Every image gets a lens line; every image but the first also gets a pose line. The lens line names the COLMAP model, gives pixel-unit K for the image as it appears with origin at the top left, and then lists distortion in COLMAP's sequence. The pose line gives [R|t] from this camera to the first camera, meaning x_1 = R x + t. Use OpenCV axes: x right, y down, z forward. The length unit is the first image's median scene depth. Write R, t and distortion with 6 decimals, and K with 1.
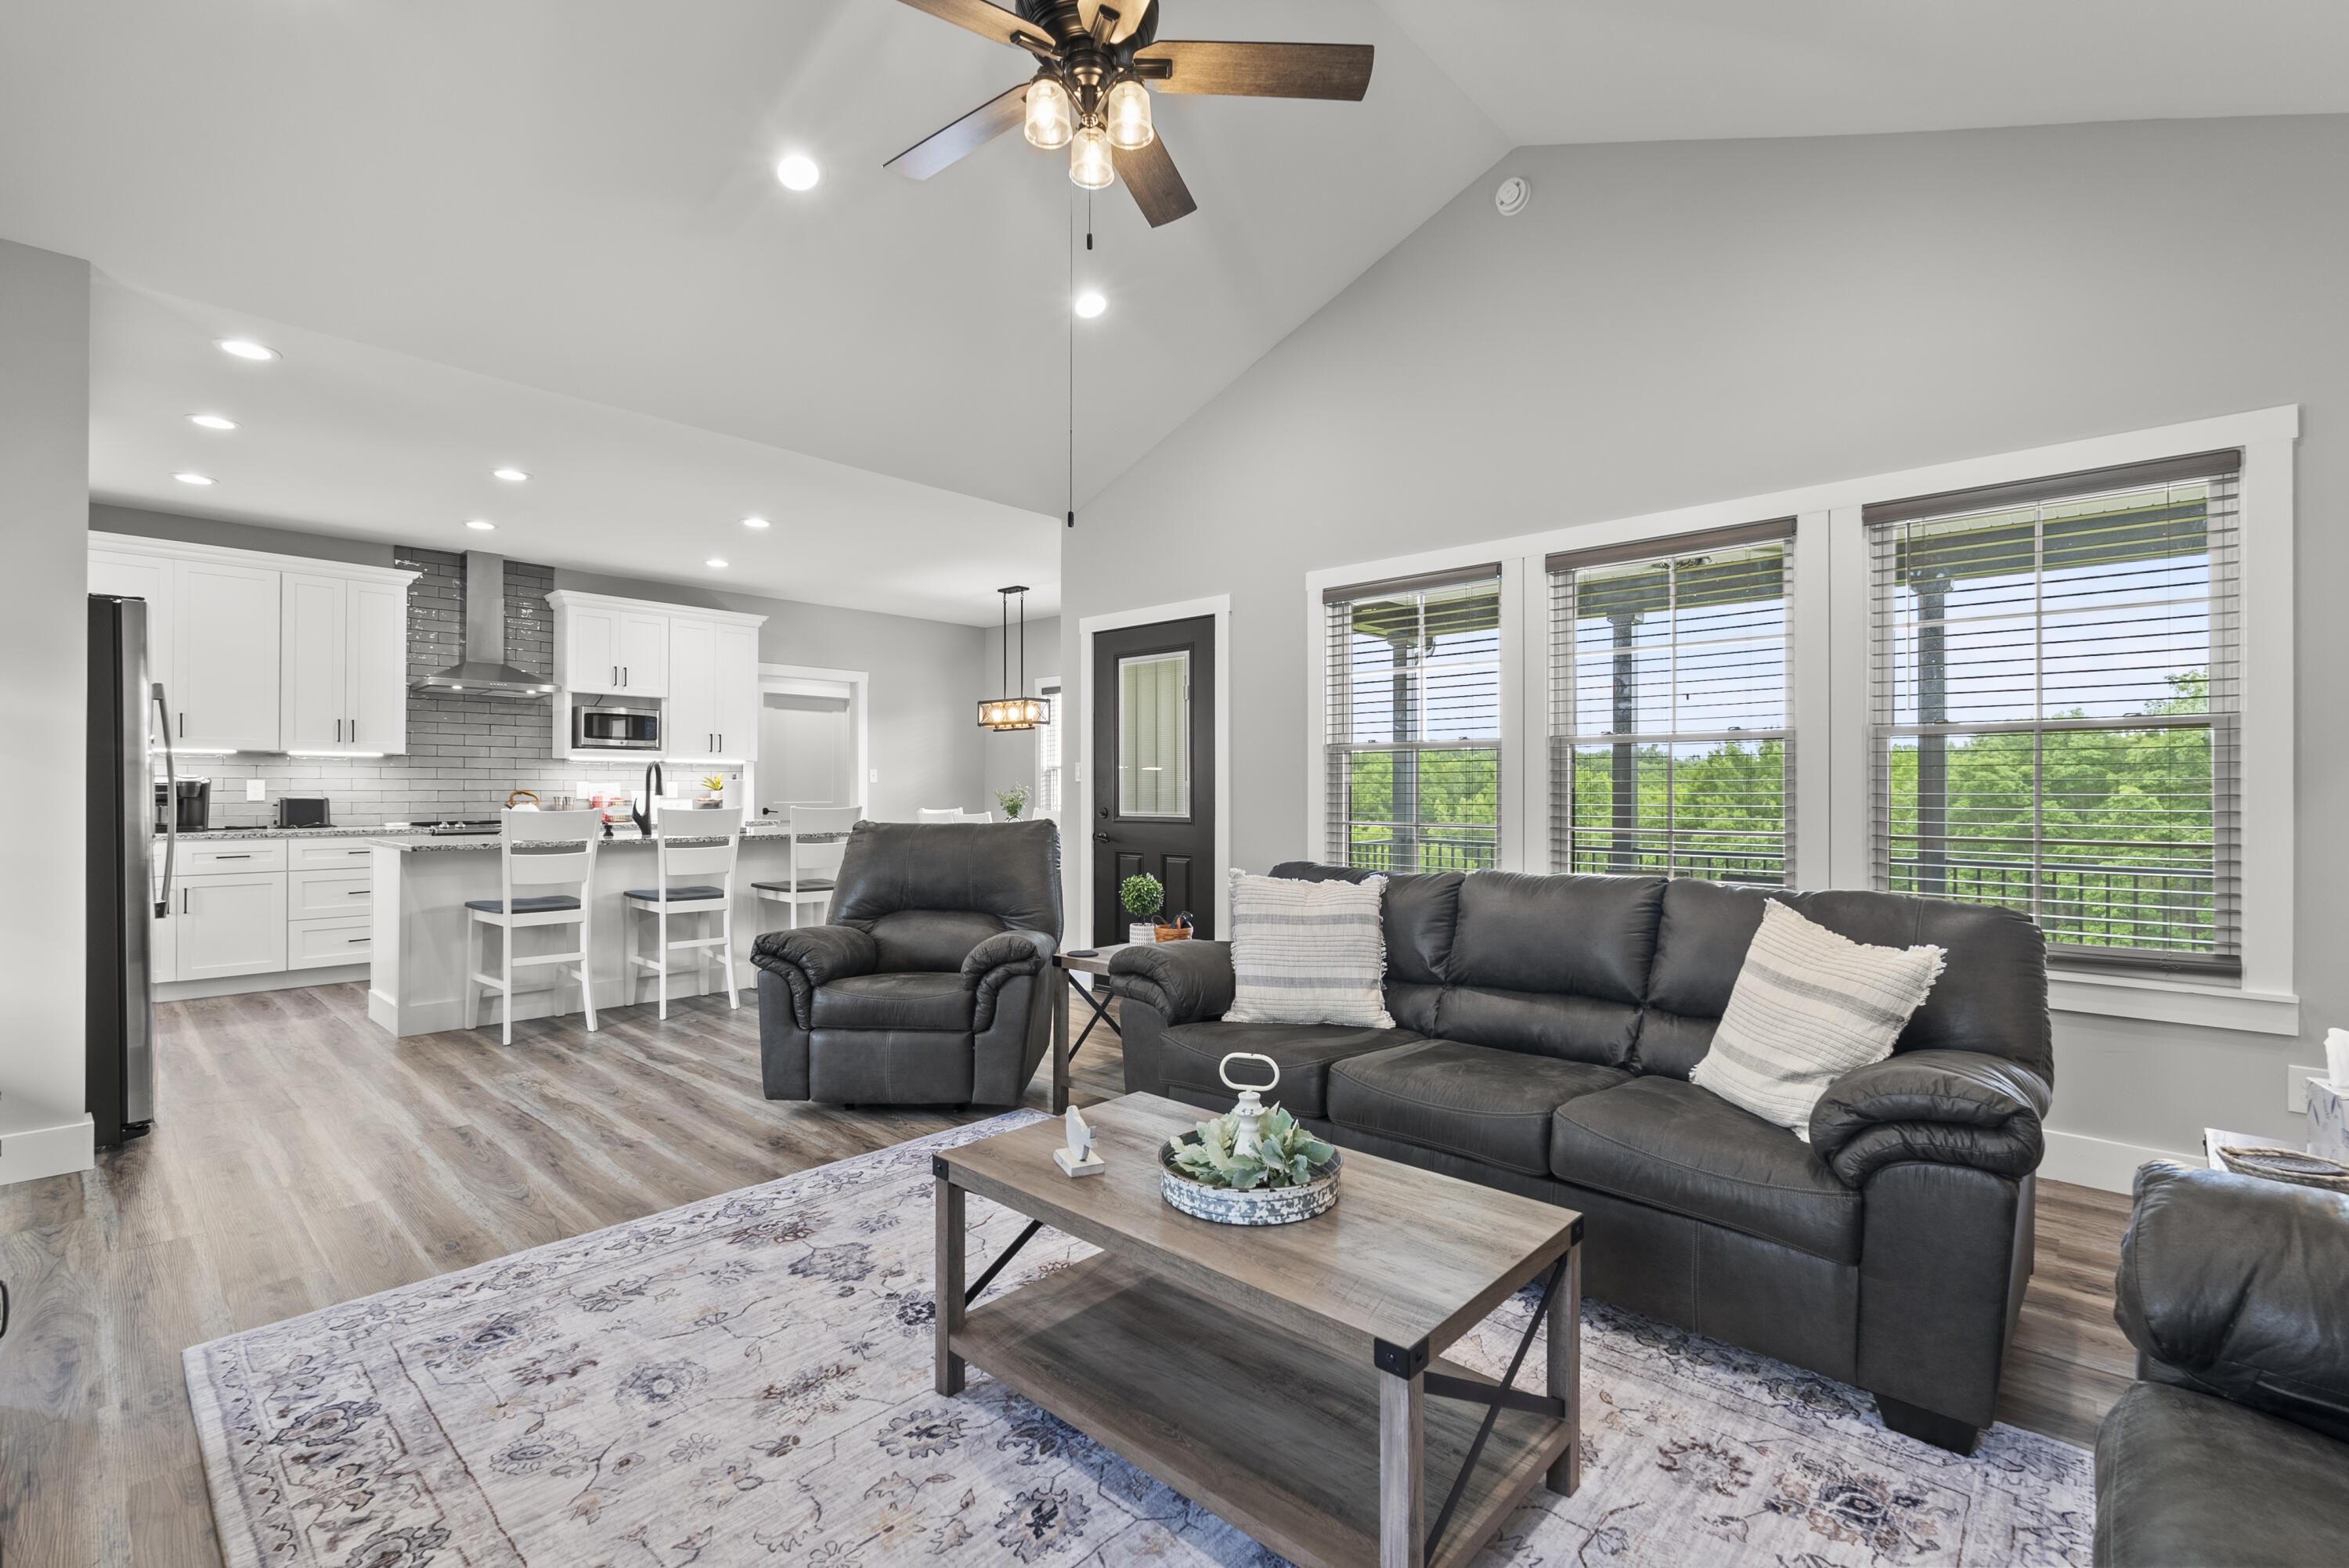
lens RADIAL K [[1040.5, 0, 1222.3], [0, 1040.5, 781.3], [0, 0, 1]] dist [0.019354, -0.000016]
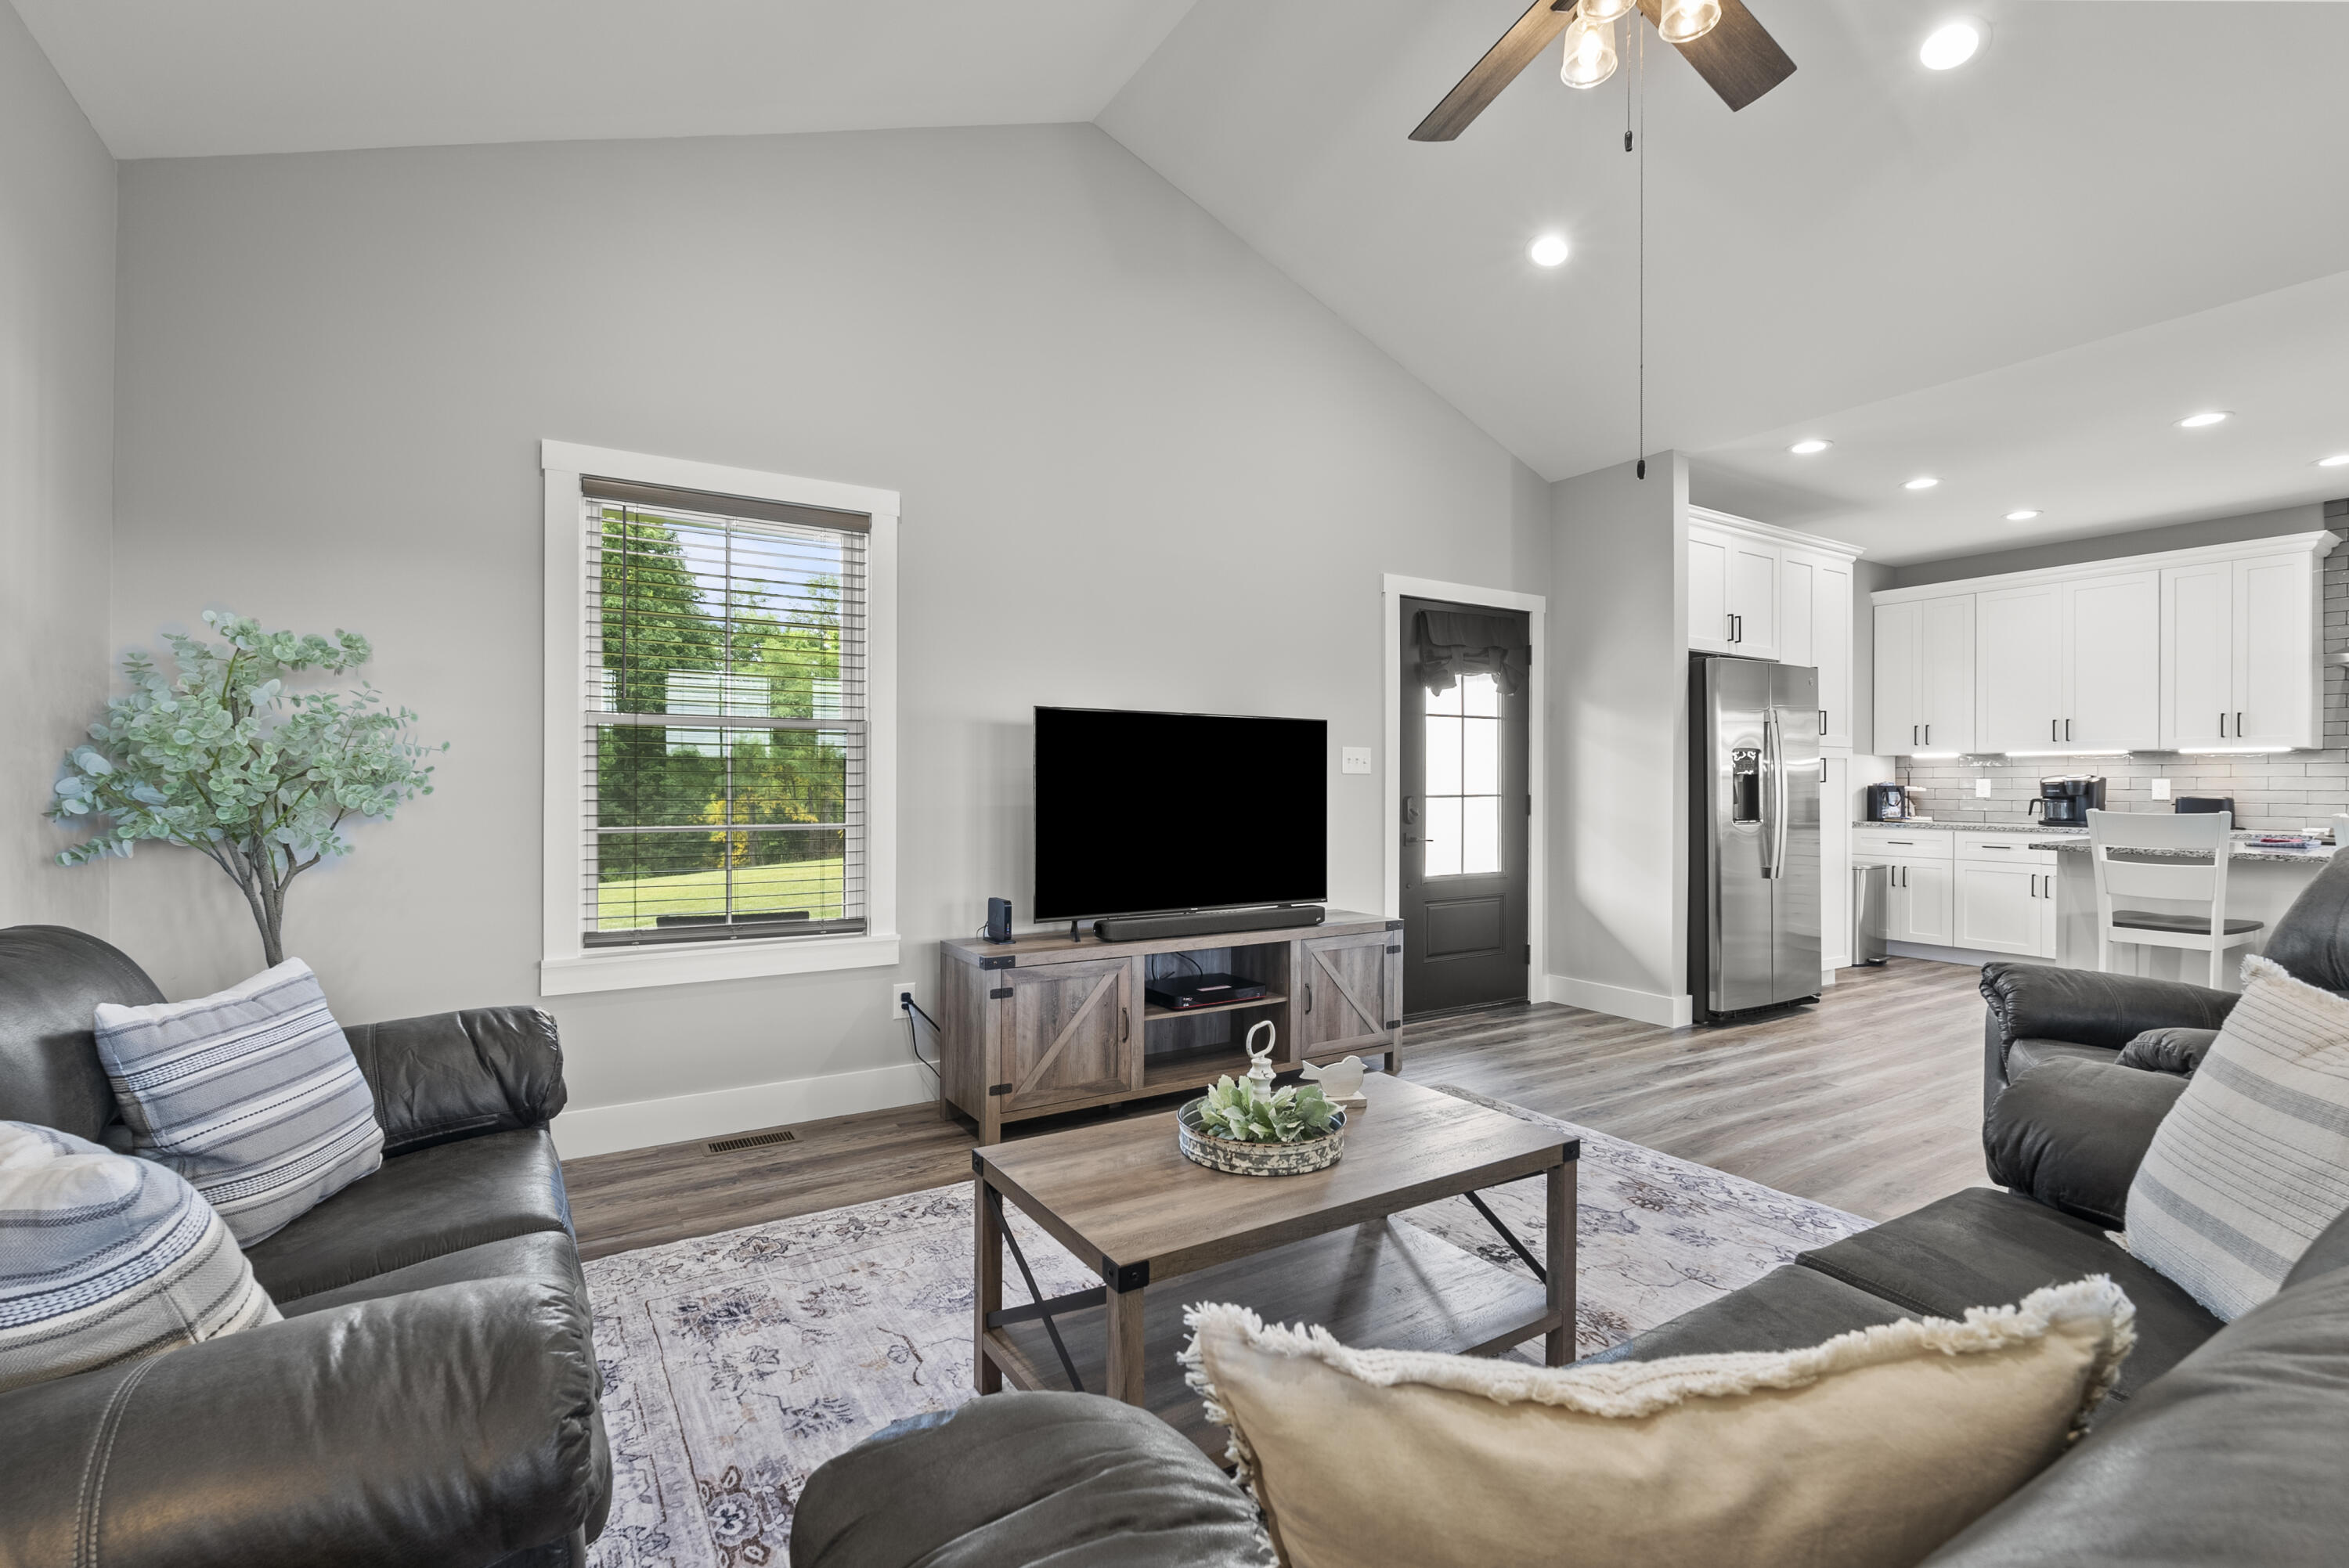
lens RADIAL K [[1064.7, 0, 1158.4], [0, 1064.7, 781.6], [0, 0, 1]] dist [-0.001651, -0.000388]
pose [[-0.277163, -0.003148, -0.960818, 0.655492], [0.002191, 0.999990, -0.003908, 0.006278], [0.960820, -0.003188, -0.277154, 0.702943]]
